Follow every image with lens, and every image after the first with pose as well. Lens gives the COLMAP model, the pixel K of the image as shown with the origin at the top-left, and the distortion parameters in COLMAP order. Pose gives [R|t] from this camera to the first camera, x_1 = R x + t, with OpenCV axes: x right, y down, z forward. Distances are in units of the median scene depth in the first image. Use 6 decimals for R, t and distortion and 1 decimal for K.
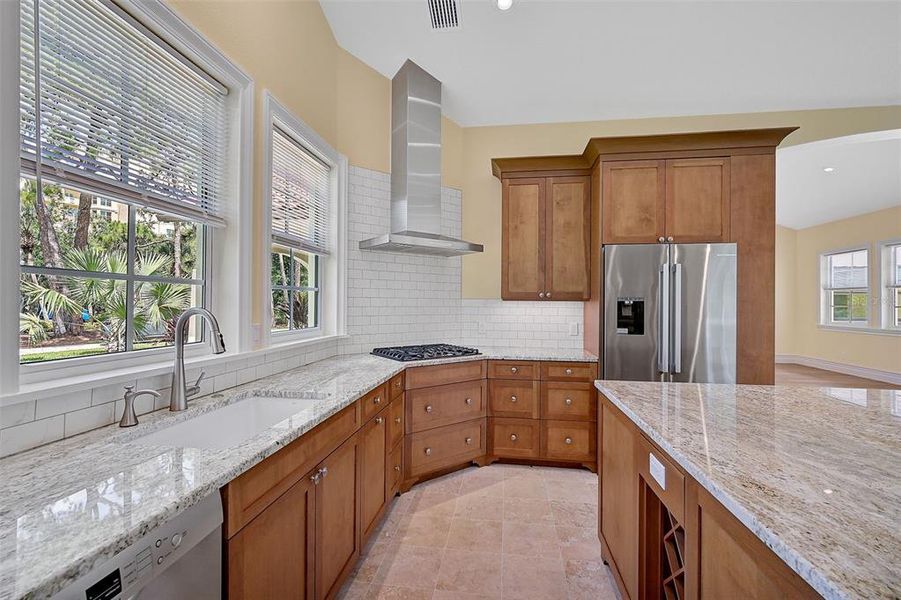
lens RADIAL K [[391.3, 0, 453.3], [0, 391.3, 301.1], [0, 0, 1]] dist [-0.007522, 0.002940]
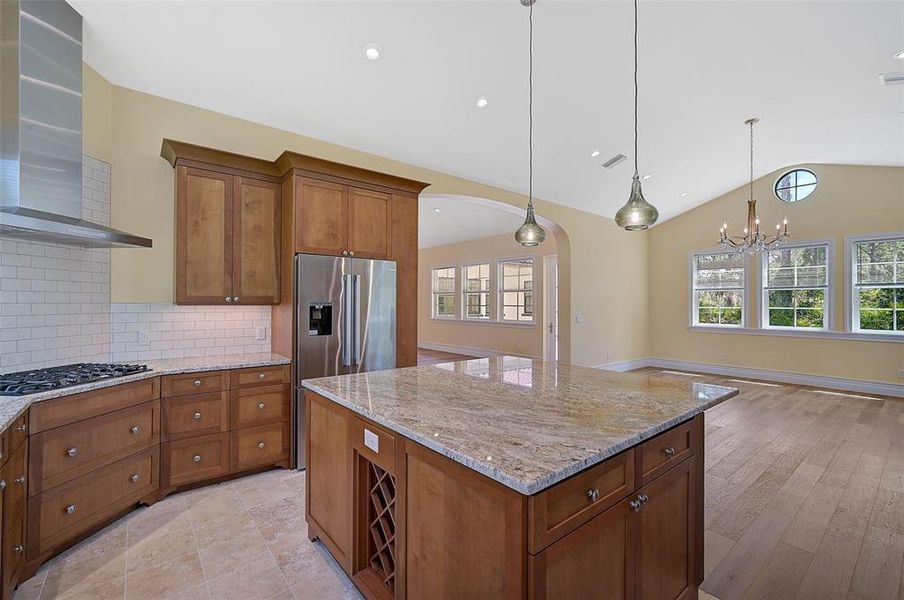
lens RADIAL K [[392.6, 0, 453.9], [0, 392.6, 301.6], [0, 0, 1]] dist [-0.007522, 0.002940]
pose [[0.676565, -0.002540, 0.736379, -0.115340], [-0.002126, 0.999983, 0.005402, -0.018536], [-0.736380, -0.005220, 0.676548, -0.043396]]
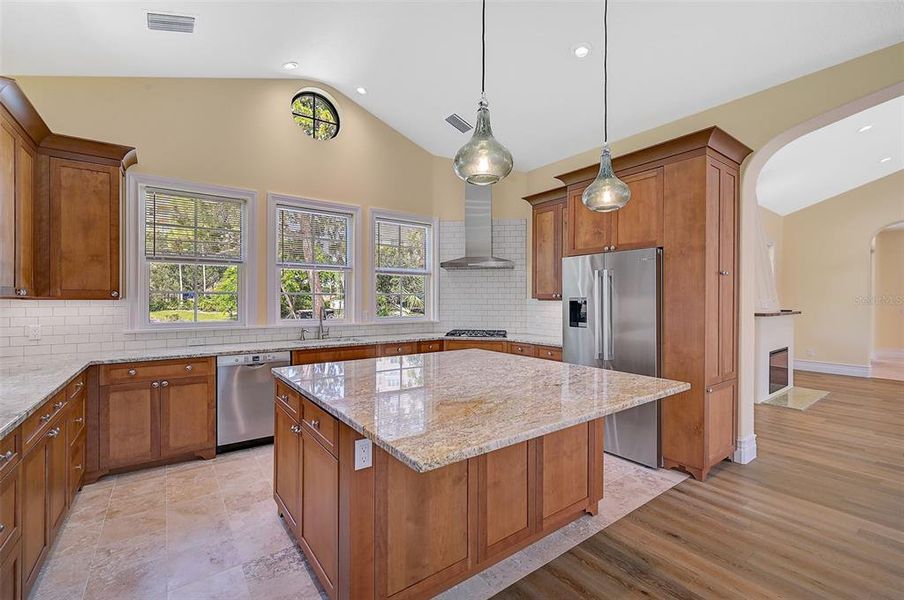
lens RADIAL K [[392.6, 0, 456.0], [0, 392.6, 299.8], [0, 0, 1]] dist [-0.007522, 0.002940]
pose [[0.699275, -0.004717, -0.714838, 1.049245], [0.006689, 0.999978, -0.000056, -0.005278], [0.714822, -0.004743, 0.699291, -0.162394]]
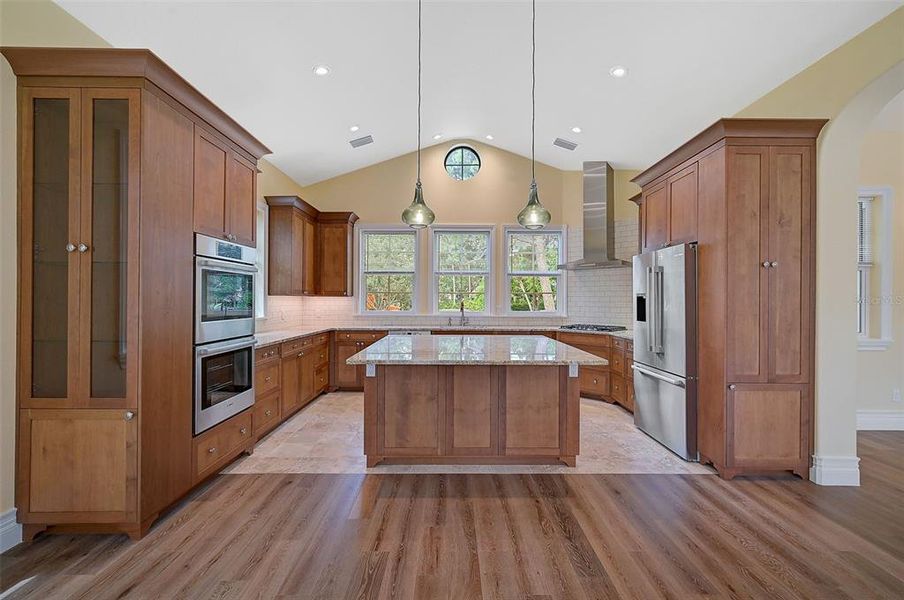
lens RADIAL K [[392.6, 0, 453.8], [0, 392.6, 300.6], [0, 0, 1]] dist [-0.007522, 0.002940]
pose [[0.140489, -0.006467, -0.990061, 1.631692], [0.001851, 0.999979, -0.006269, 0.020893], [0.990080, -0.000952, 0.140498, 0.169061]]
